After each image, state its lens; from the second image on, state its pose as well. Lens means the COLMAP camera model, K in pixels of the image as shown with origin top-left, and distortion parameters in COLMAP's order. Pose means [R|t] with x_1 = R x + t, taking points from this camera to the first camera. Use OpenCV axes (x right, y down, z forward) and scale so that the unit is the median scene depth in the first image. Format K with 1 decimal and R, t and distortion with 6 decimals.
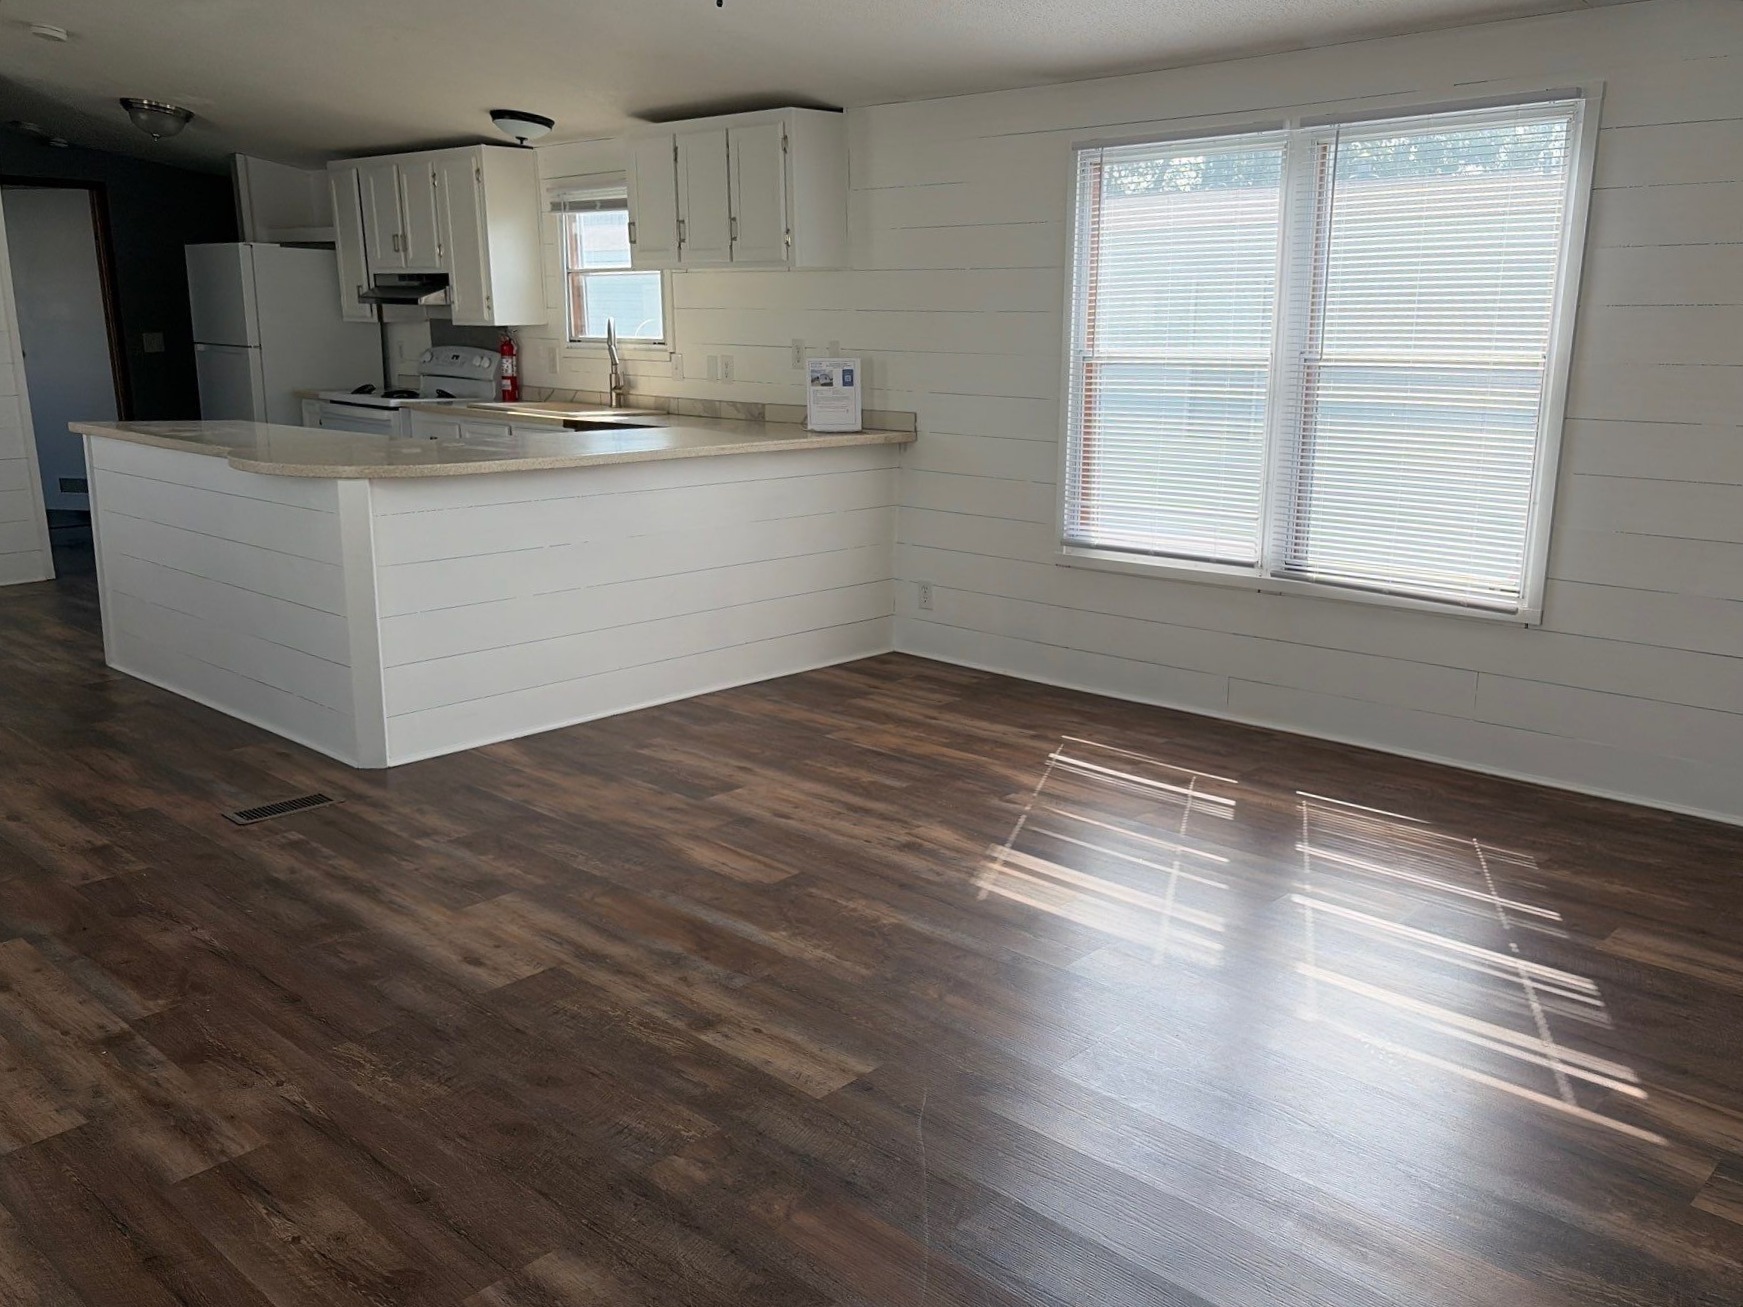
lens RADIAL K [[1400.3, 0, 882.3], [0, 1400.3, 658.0], [0, 0, 1]] dist [0.048169, -0.031086]
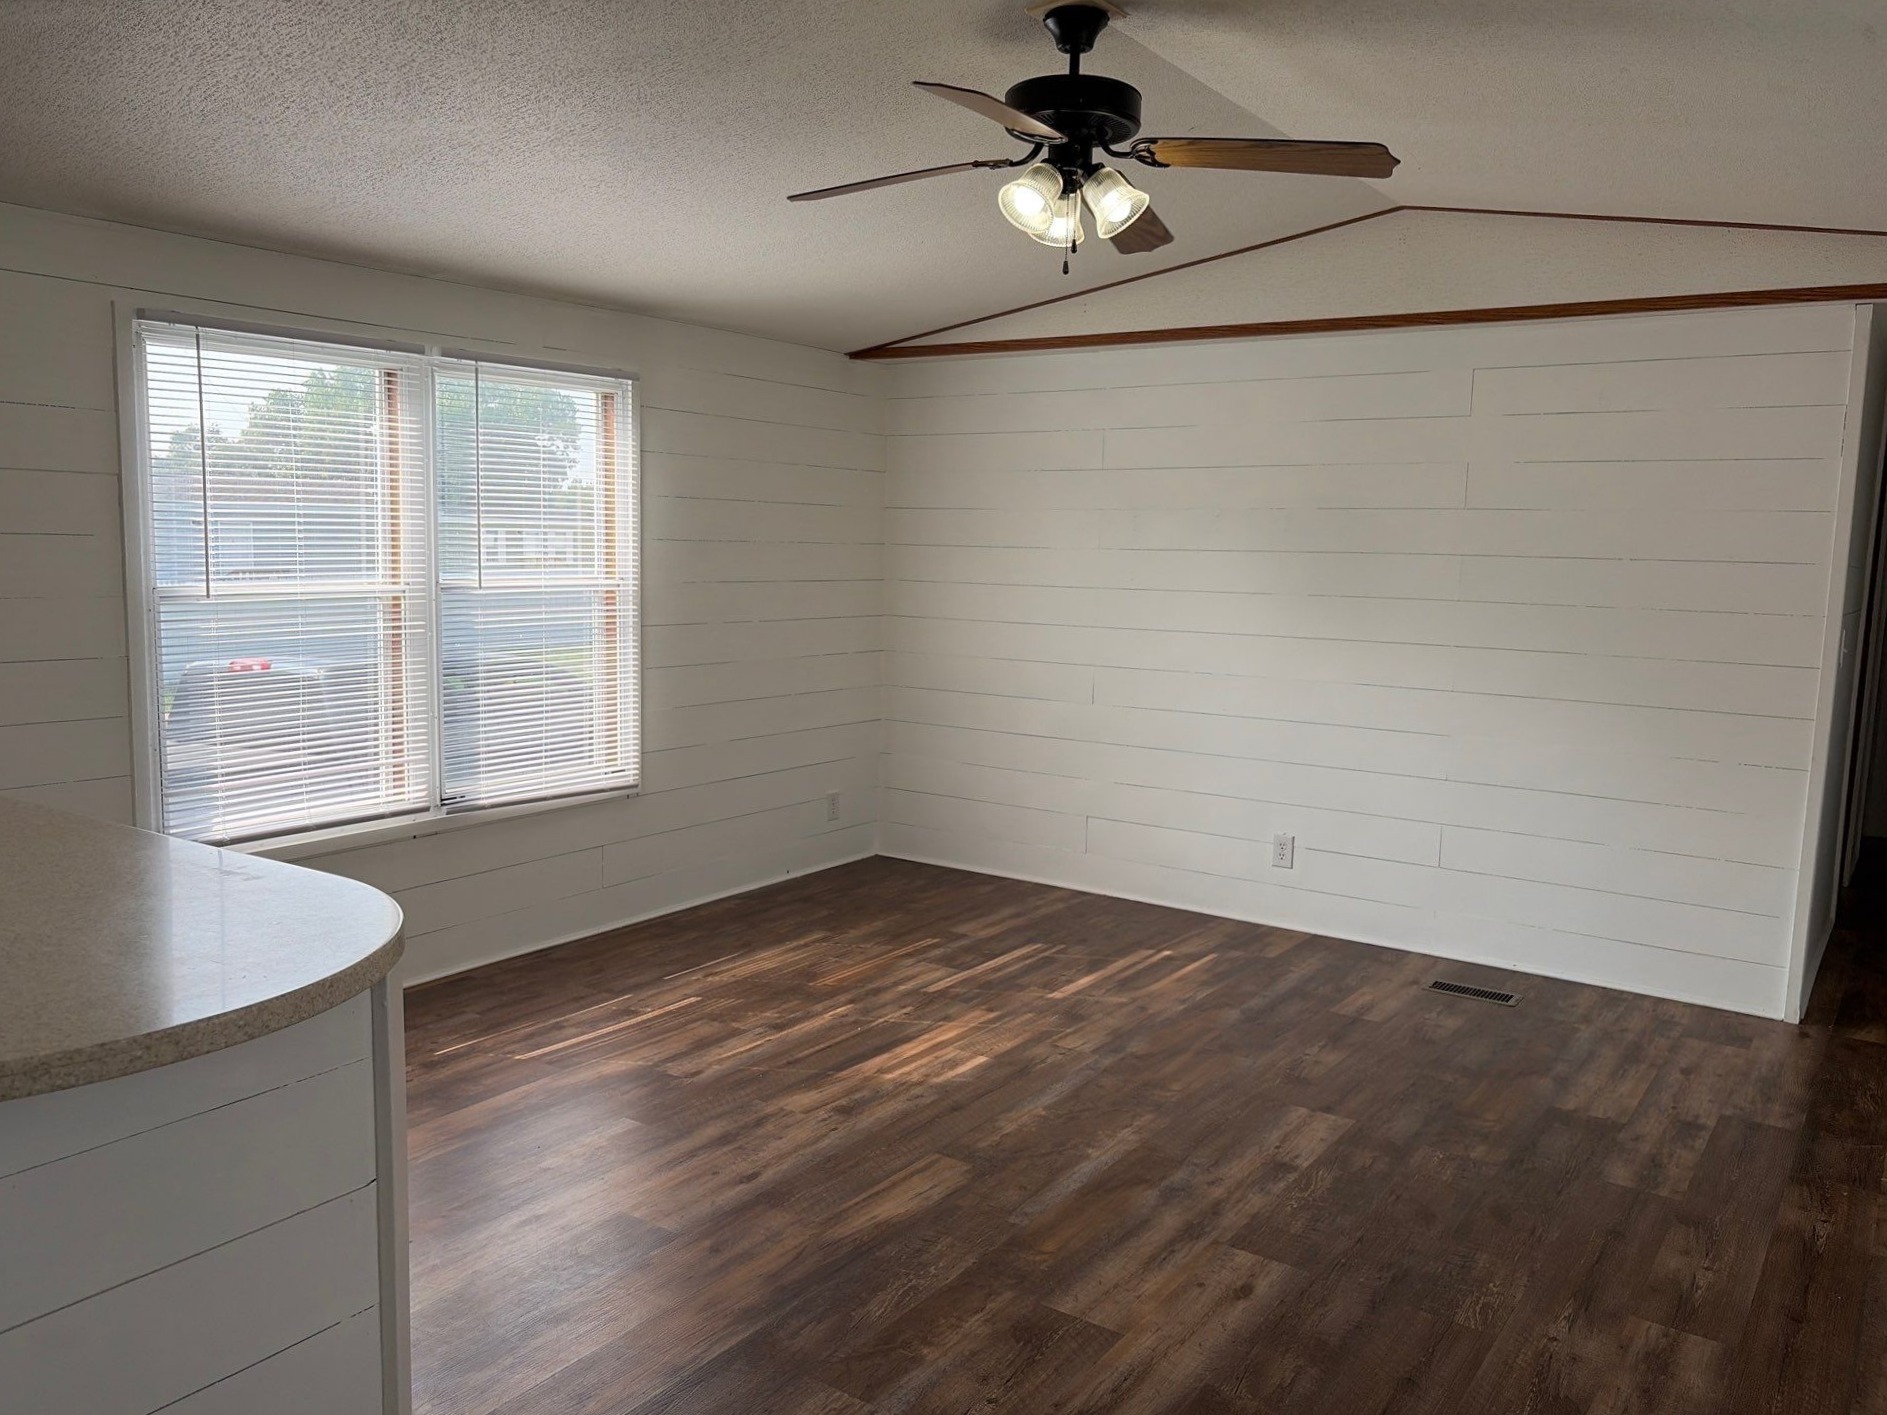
lens RADIAL K [[1453.6, 0, 914.7], [0, 1453.6, 707.9], [0, 0, 1]] dist [0.034877, 0.002320]
pose [[-0.118506, -0.125362, 0.985008, -0.972220], [0.213849, 0.965497, 0.148607, -0.278978], [-0.969652, 0.228253, -0.087609, 1.029086]]
